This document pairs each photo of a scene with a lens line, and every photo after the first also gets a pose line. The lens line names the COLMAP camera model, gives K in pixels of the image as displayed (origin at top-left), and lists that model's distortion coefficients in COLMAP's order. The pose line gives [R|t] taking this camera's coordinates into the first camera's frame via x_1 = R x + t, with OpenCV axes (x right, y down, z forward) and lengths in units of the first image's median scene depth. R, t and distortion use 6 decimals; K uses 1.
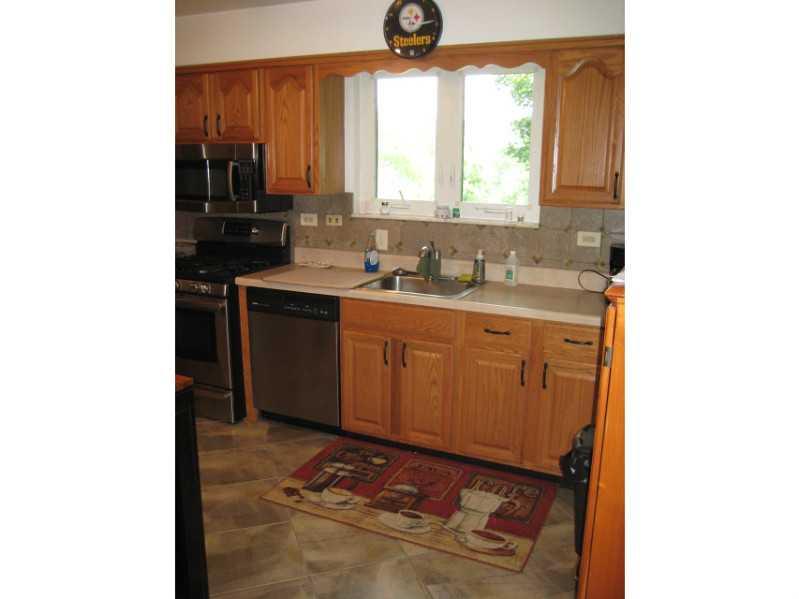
lens RADIAL K [[664.0, 0, 403.3], [0, 664.0, 309.8], [0, 0, 1]] dist [-0.154534, 0.194368]
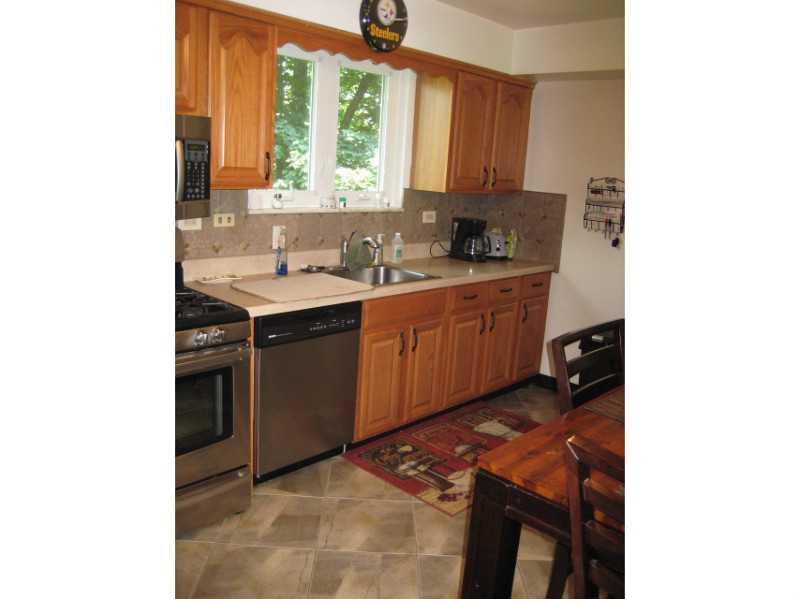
lens RADIAL K [[664.0, 0, 403.3], [0, 664.0, 309.8], [0, 0, 1]] dist [-0.154534, 0.194368]
pose [[0.263707, -0.205612, 0.942434, -0.892573], [0.152078, 0.973661, 0.169871, -0.144774], [-0.952539, 0.098527, 0.288031, 0.638751]]
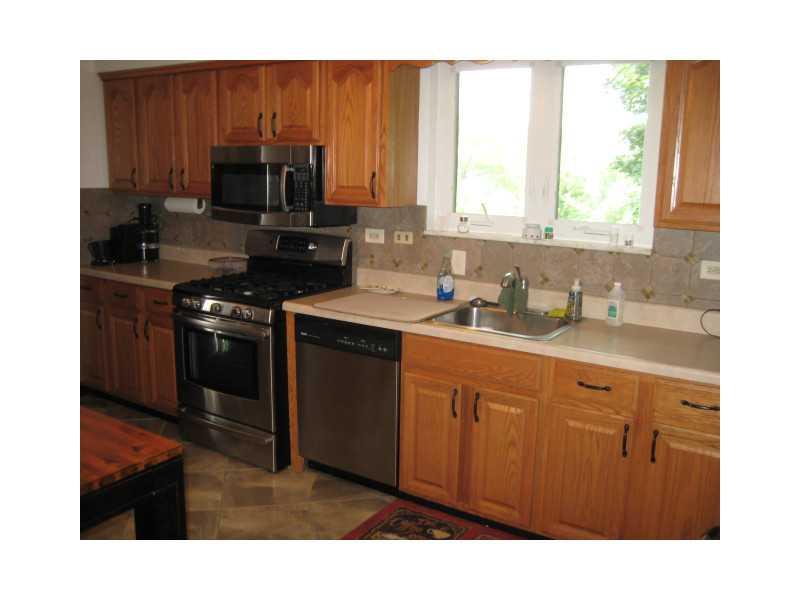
lens RADIAL K [[710.5, 0, 409.9], [0, 710.5, 299.2], [0, 0, 1]] dist [-0.161024, 0.260940]
pose [[0.991846, 0.034982, -0.122544, 0.019211], [-0.040105, 0.998411, -0.039588, -0.023291], [0.120964, 0.044180, 0.991673, 0.115533]]
